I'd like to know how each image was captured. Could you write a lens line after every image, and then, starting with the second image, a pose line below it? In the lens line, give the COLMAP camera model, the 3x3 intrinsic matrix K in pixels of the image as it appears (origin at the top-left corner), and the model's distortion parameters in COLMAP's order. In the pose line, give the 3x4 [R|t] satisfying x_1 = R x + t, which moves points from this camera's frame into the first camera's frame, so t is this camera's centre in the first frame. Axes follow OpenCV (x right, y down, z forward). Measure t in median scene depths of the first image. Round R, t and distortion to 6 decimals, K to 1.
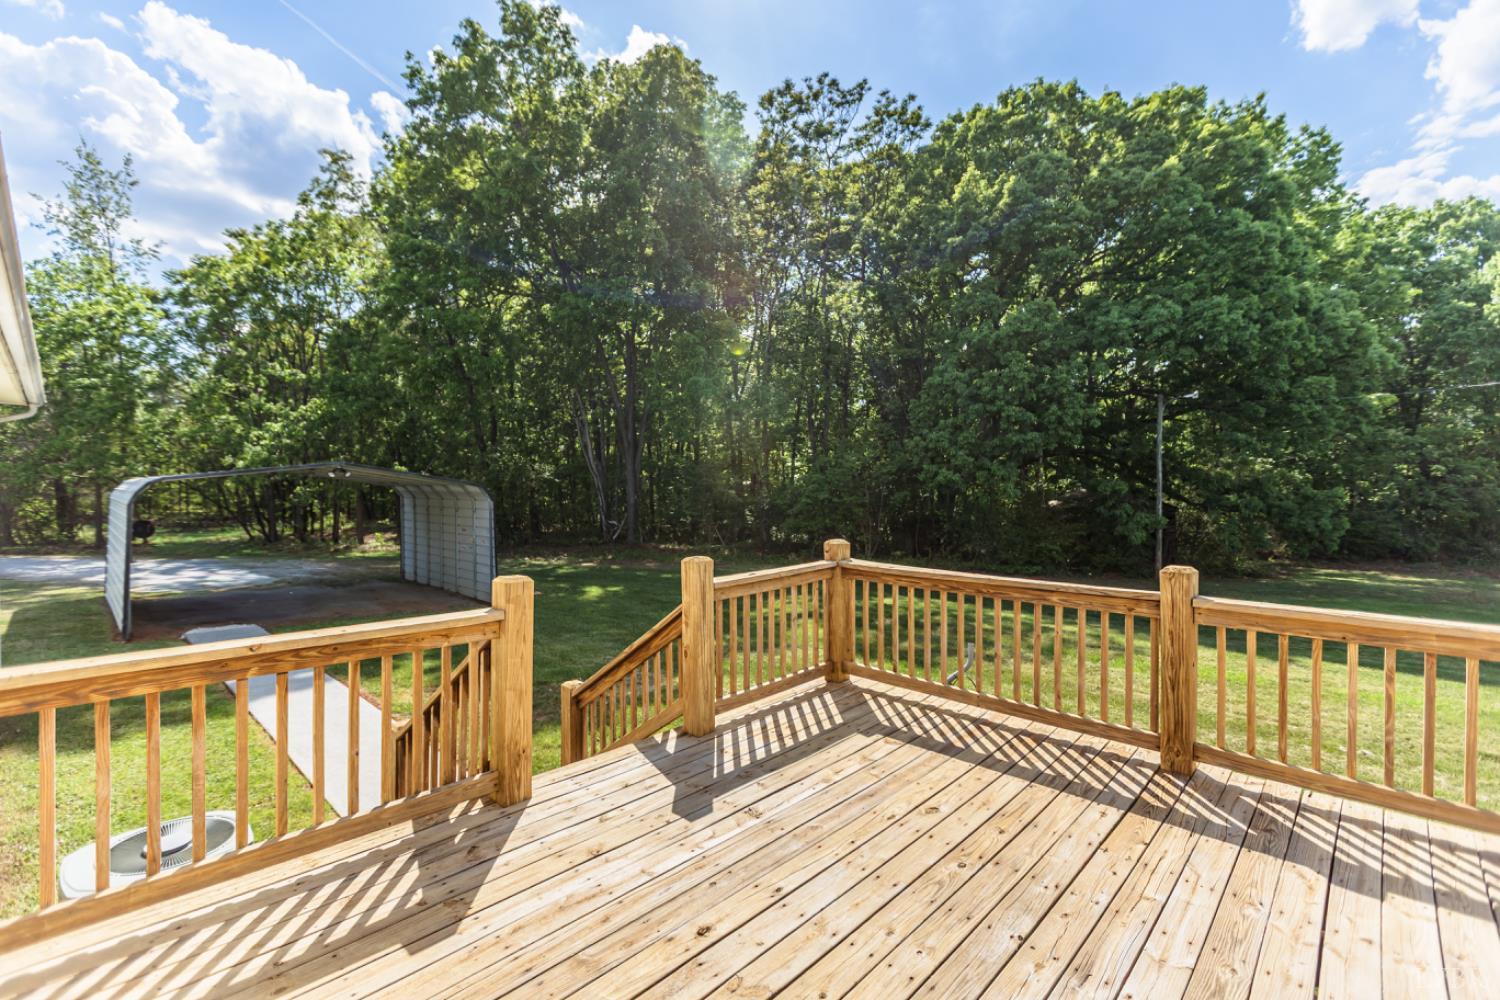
lens RADIAL K [[654.5, 0, 753.1], [0, 654.5, 495.3], [0, 0, 1]] dist [-0.000998, 0.001201]
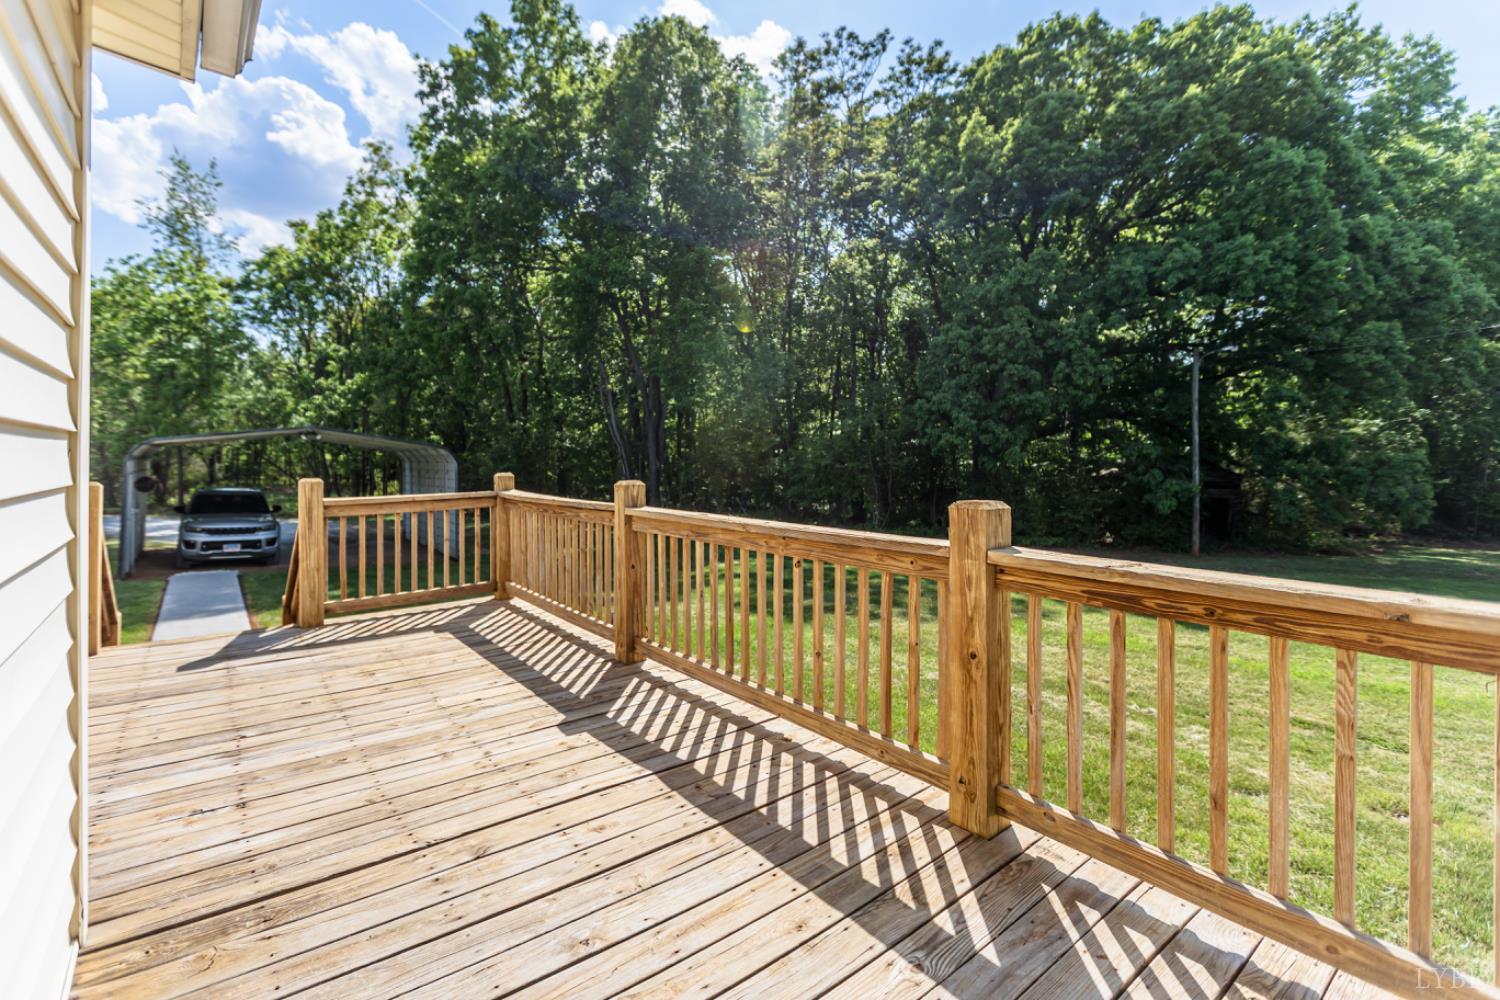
lens RADIAL K [[685.2, 0, 742.2], [0, 685.2, 459.1], [0, 0, 1]] dist [-0.001103, -0.001274]
pose [[0.989186, -0.002547, -0.146642, 0.122703], [0.000438, 0.999896, -0.014412, 0.010584], [0.146664, 0.014192, 0.989085, -0.017684]]
